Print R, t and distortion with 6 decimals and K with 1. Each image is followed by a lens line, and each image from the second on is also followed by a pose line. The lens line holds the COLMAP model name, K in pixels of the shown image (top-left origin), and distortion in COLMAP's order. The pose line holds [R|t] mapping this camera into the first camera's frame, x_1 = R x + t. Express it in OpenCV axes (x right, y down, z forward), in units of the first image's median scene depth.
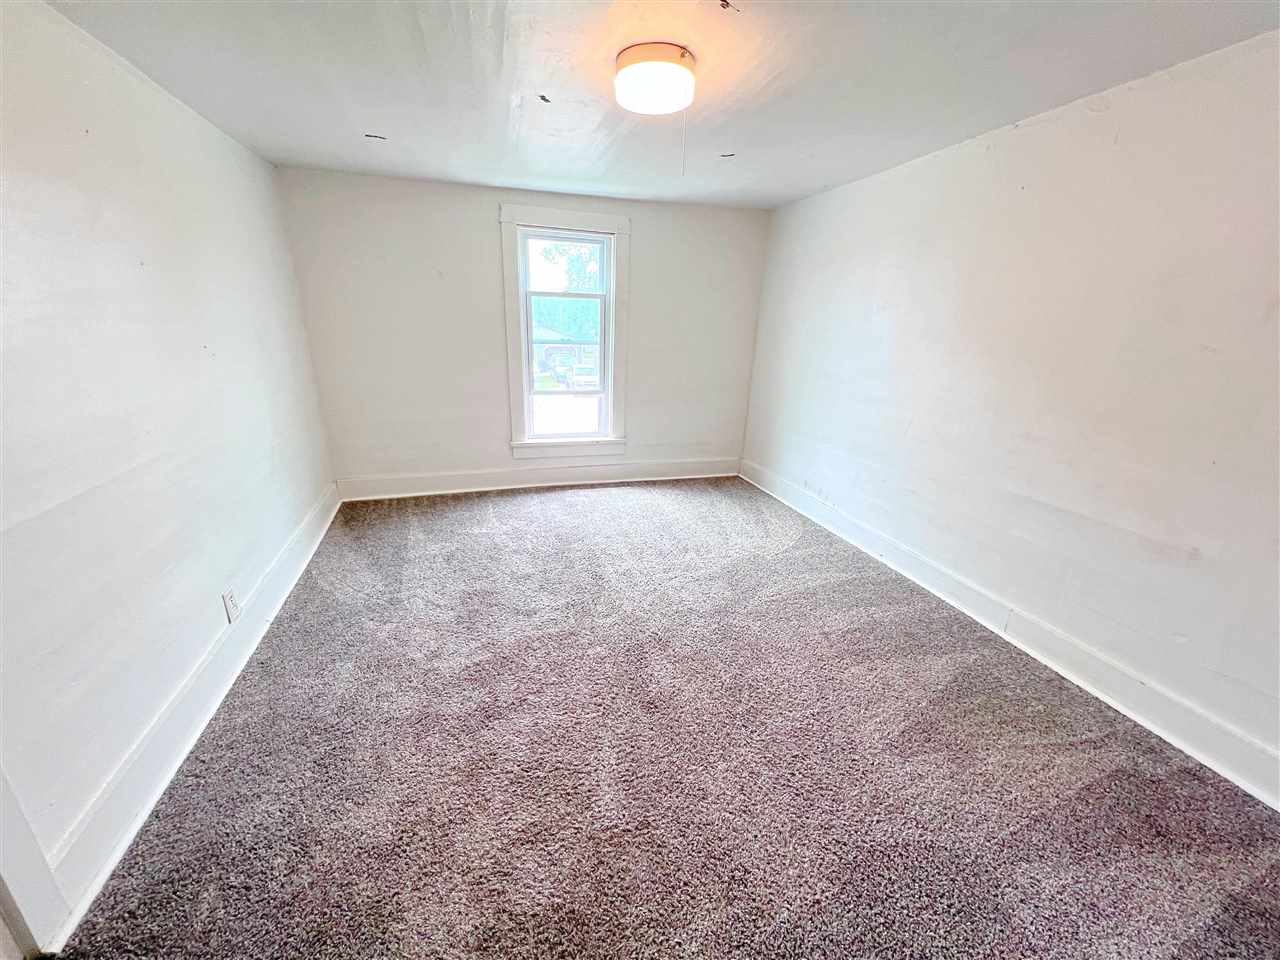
lens RADIAL K [[512.7, 0, 640.0], [0, 512.7, 480.0], [0, 0, 1]] dist [-0.000023, 0.000128]
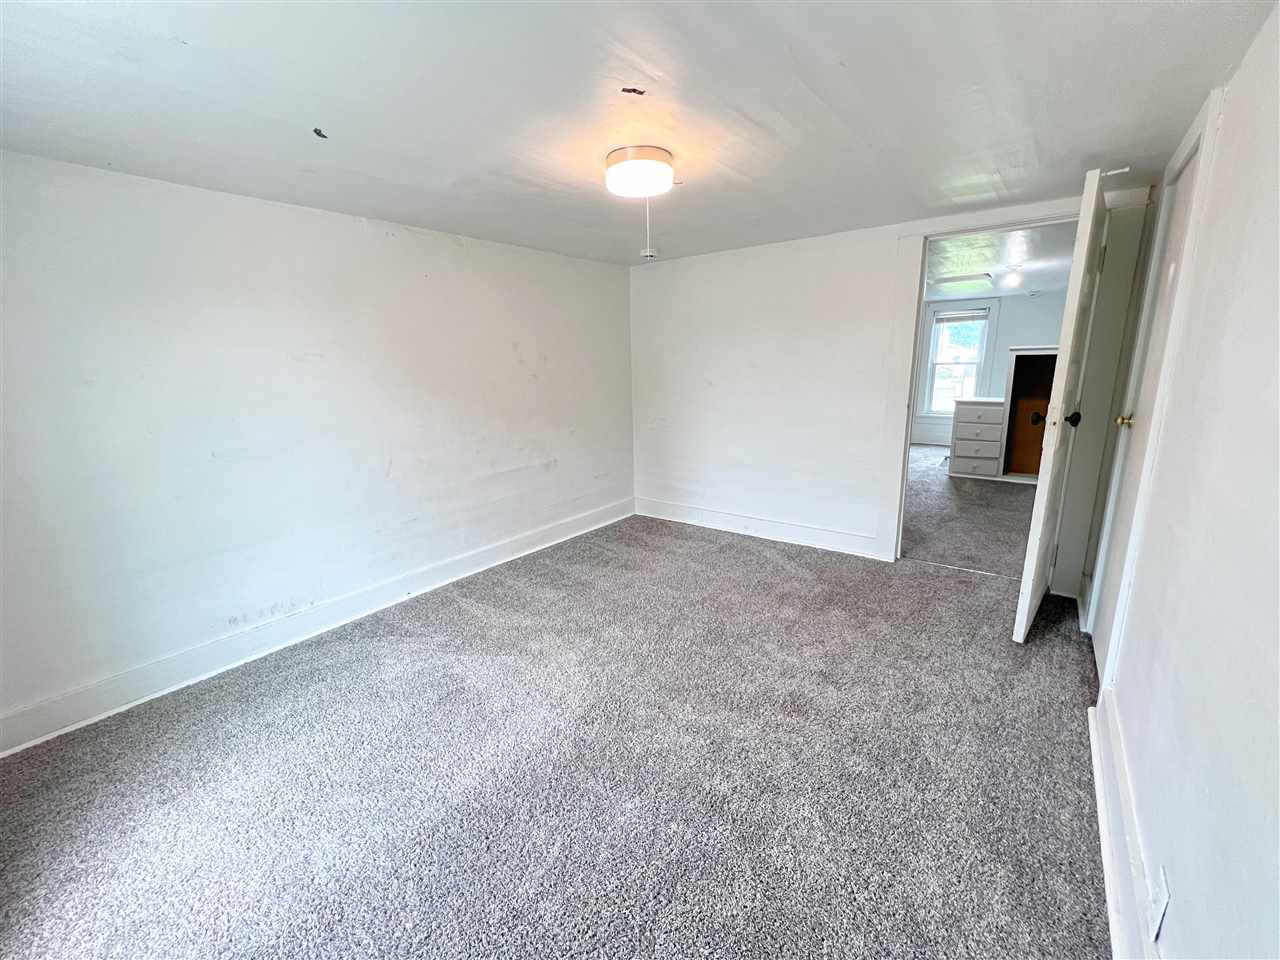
lens RADIAL K [[512.7, 0, 640.0], [0, 512.7, 480.0], [0, 0, 1]] dist [-0.000023, 0.000128]
pose [[-0.583038, -0.196250, 0.788386, -0.738419], [0.248892, 0.880586, 0.403264, -0.461663], [-0.773382, 0.431341, -0.464570, 1.342472]]
